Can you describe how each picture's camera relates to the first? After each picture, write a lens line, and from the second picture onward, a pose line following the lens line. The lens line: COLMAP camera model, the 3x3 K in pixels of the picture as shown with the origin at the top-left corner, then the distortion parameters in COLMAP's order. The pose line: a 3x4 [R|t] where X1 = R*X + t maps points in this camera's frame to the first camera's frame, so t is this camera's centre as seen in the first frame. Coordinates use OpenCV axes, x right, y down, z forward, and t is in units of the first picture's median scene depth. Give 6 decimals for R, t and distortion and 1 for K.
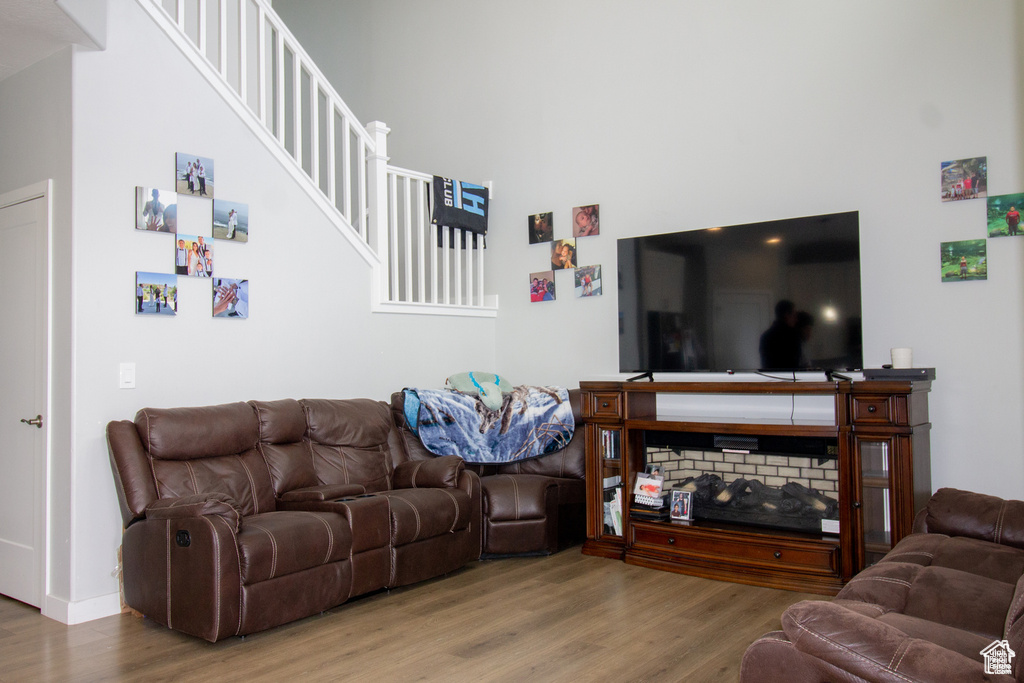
lens RADIAL K [[830.1, 0, 513.2], [0, 830.1, 329.2], [0, 0, 1]] dist [0.002758, 0.003474]
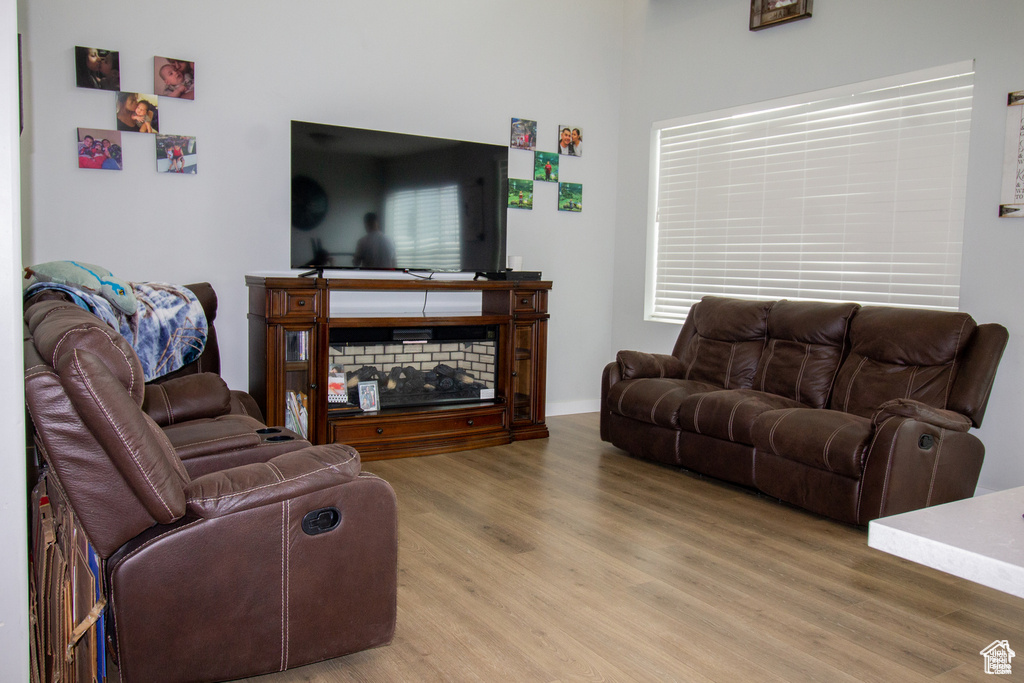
lens RADIAL K [[830.1, 0, 513.2], [0, 830.1, 329.2], [0, 0, 1]] dist [0.002758, 0.003474]
pose [[0.332495, -0.050031, 0.941777, -0.668626], [-0.073577, 0.994172, 0.078791, 0.028776], [-0.940231, -0.095490, 0.326876, 0.463633]]
